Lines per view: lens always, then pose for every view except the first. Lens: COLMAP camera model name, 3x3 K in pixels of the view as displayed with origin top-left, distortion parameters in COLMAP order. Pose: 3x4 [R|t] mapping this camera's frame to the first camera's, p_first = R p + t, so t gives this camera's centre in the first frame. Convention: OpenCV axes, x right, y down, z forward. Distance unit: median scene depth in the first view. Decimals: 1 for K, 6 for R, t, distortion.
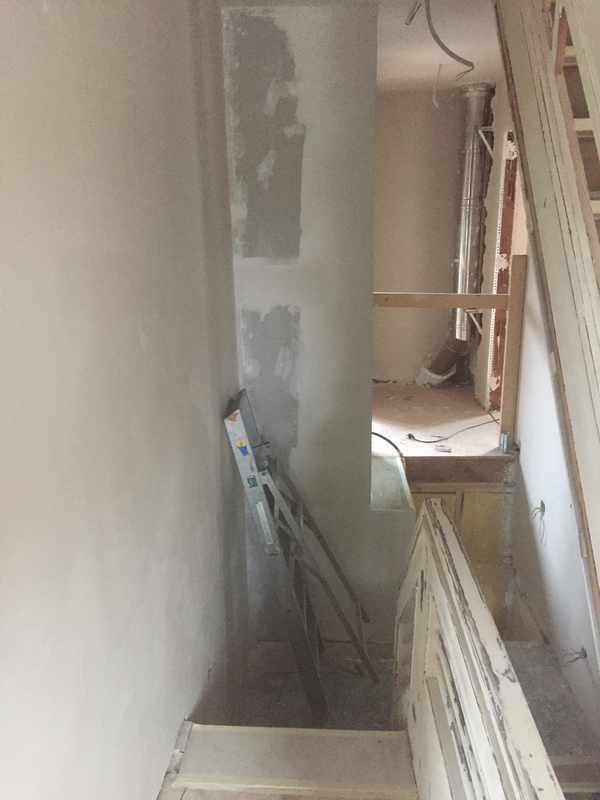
lens RADIAL K [[677.7, 0, 300.0], [0, 677.7, 400.0], [0, 0, 1]] dist [0.000053, 0.000995]
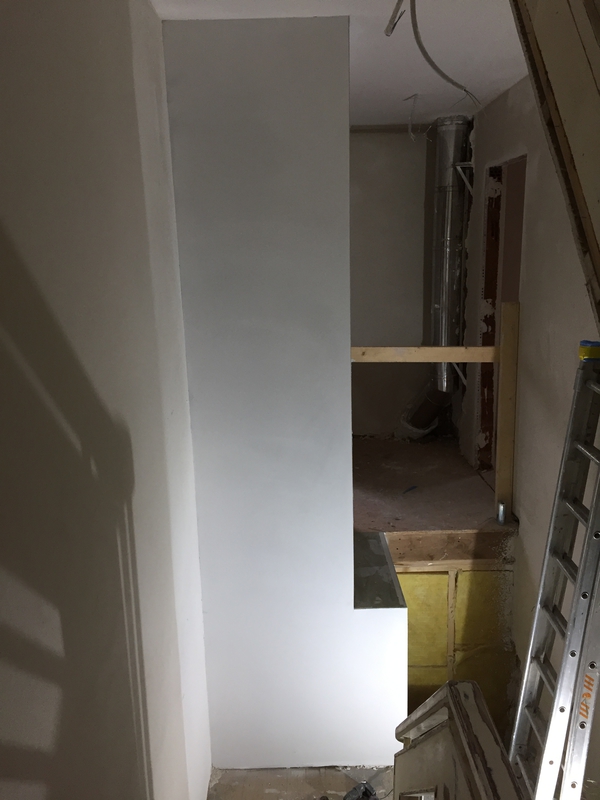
lens RADIAL K [[677.7, 0, 300.0], [0, 677.7, 400.0], [0, 0, 1]] dist [0.000053, 0.000995]
pose [[0.998822, -0.019727, 0.044341, 0.003558], [0.022071, 0.998350, -0.053009, -0.035441], [-0.043222, 0.053925, 0.997609, 0.103690]]
